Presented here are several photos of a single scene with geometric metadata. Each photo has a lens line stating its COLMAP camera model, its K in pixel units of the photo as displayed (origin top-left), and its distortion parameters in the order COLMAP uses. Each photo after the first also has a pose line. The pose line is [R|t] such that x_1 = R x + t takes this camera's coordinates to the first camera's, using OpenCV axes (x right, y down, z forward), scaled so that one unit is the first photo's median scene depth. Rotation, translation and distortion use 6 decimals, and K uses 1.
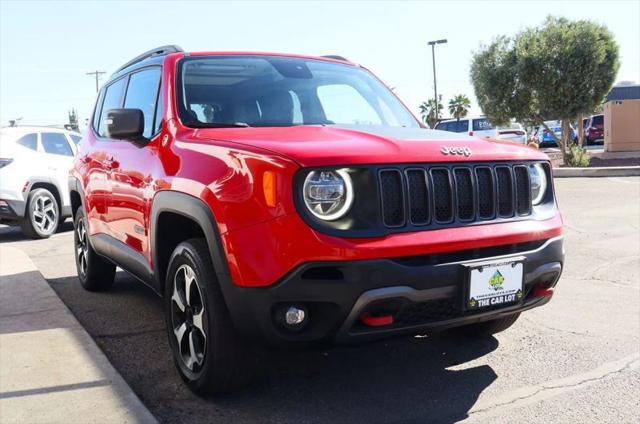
lens RADIAL K [[635.3, 0, 300.4], [0, 635.3, 224.6], [0, 0, 1]] dist [-0.112692, 0.000428]
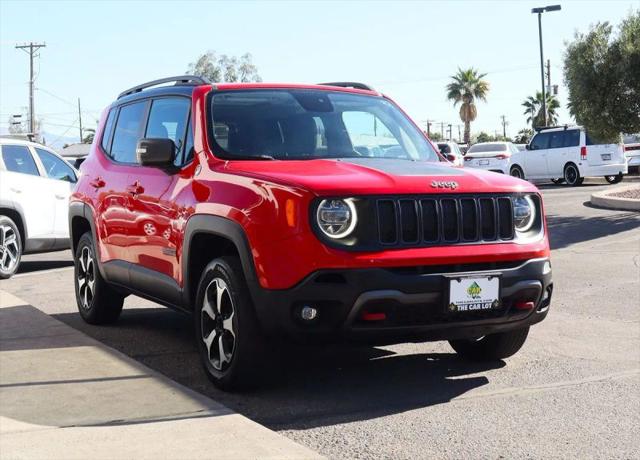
lens RADIAL K [[1004.2, 0, 320.0], [0, 1004.2, 230.0], [0, 0, 1]] dist [-0.046975, -0.026187]
pose [[0.999700, 0.016052, -0.018521, 0.037525], [-0.017038, 0.998376, -0.054351, 0.067773], [0.017618, 0.054651, 0.998350, -0.792311]]
